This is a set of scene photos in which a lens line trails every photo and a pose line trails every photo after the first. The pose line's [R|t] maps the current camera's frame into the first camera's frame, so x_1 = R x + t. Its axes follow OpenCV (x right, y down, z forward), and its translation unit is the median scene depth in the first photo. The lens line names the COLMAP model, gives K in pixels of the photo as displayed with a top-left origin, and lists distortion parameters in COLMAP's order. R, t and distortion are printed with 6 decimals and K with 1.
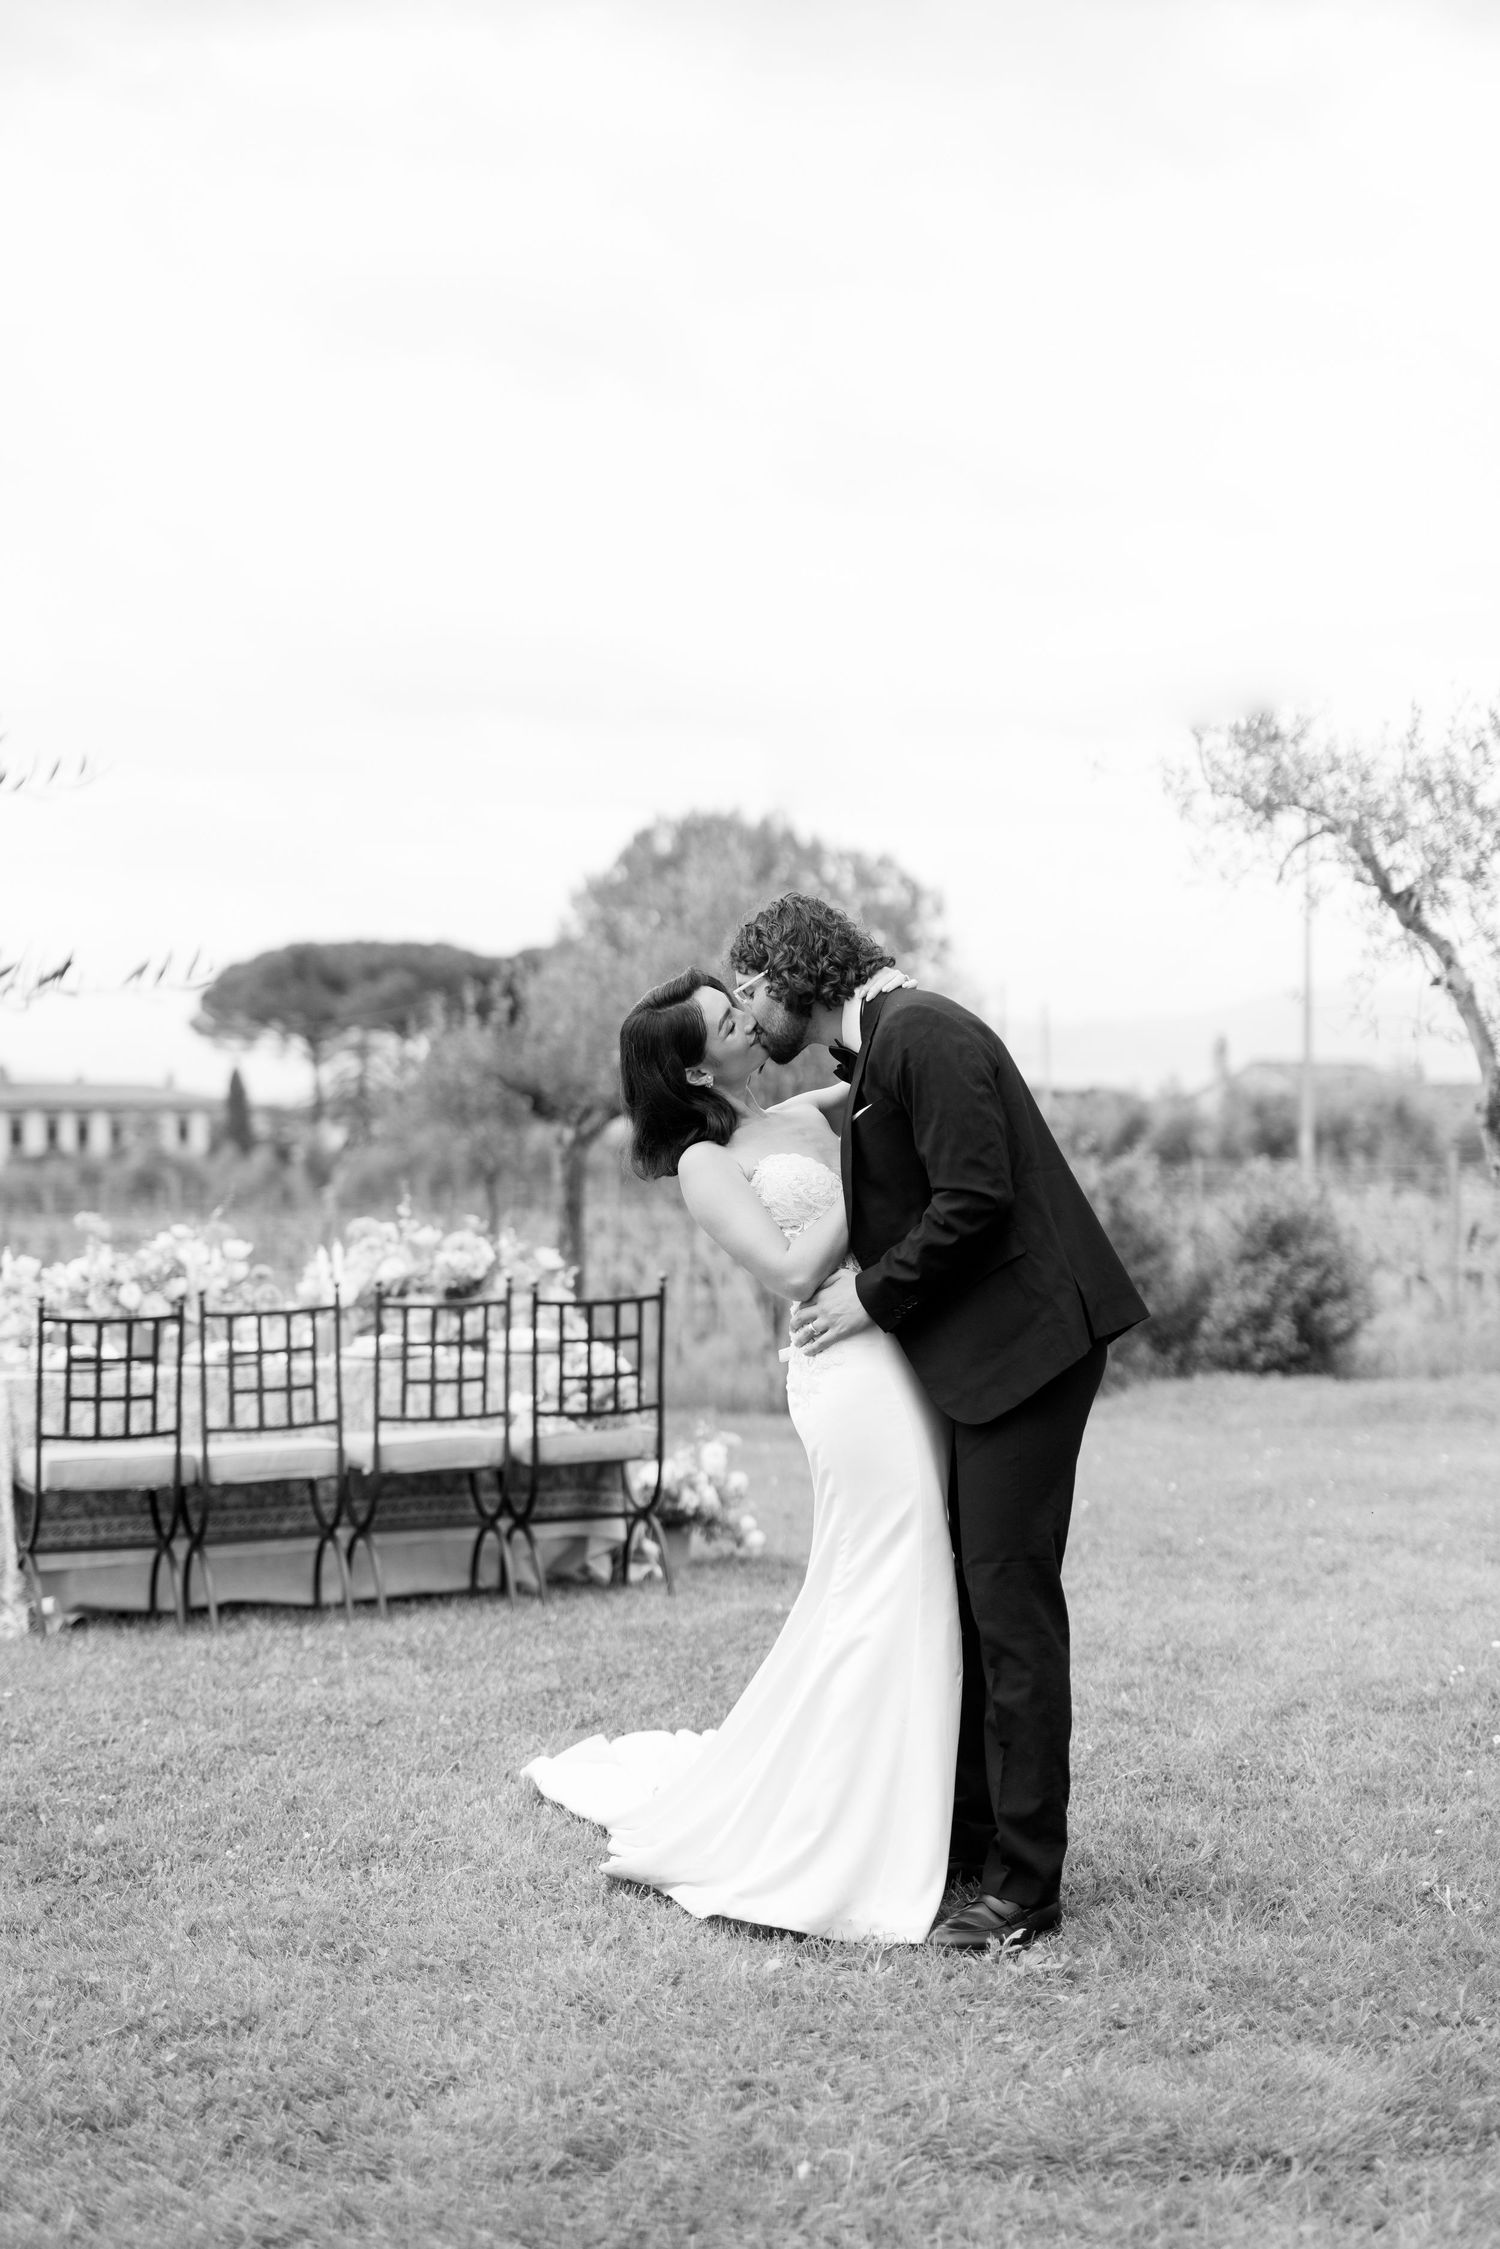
lens RADIAL K [[3250.1, 0, 750.1], [0, 3250.1, 1169.9], [0, 0, 1]] dist [0.005933, 0.015554]
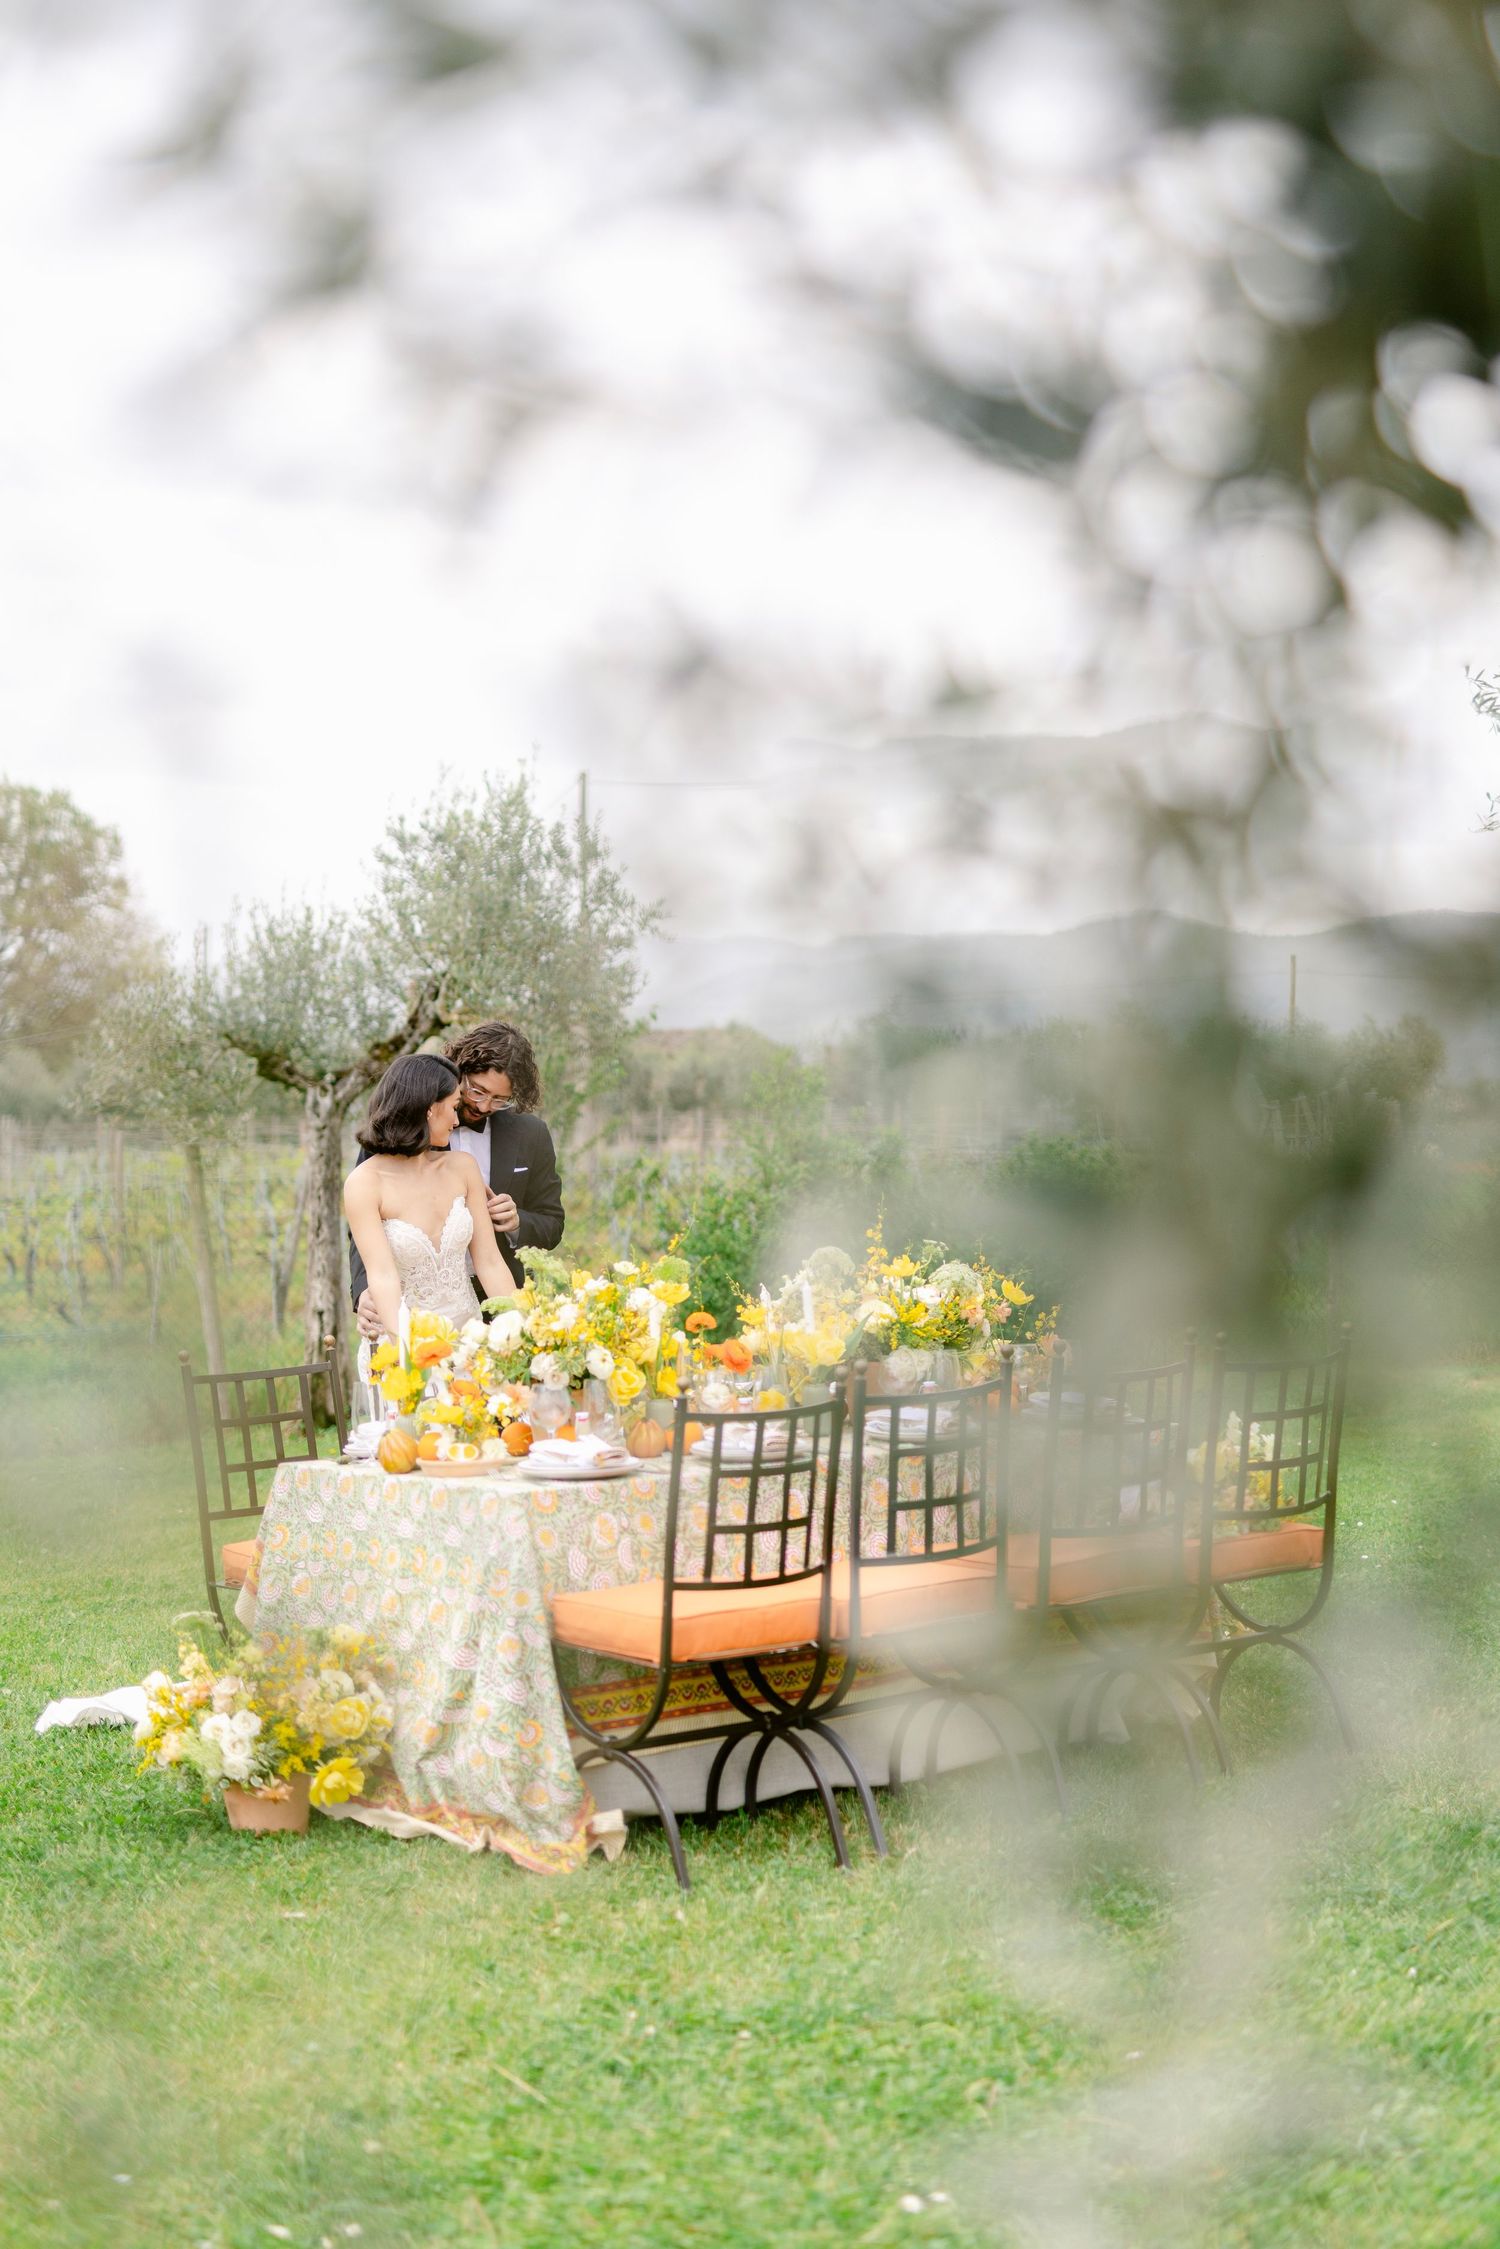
lens RADIAL K [[3163.8, 0, 747.4], [0, 3163.8, 1150.3], [0, 0, 1]] dist [0.012183, 0.014979]
pose [[0.961251, 0.002113, 0.275666, -0.364233], [-0.005455, 0.999921, 0.011357, -0.016666], [-0.275620, -0.012421, 0.961186, 0.333781]]
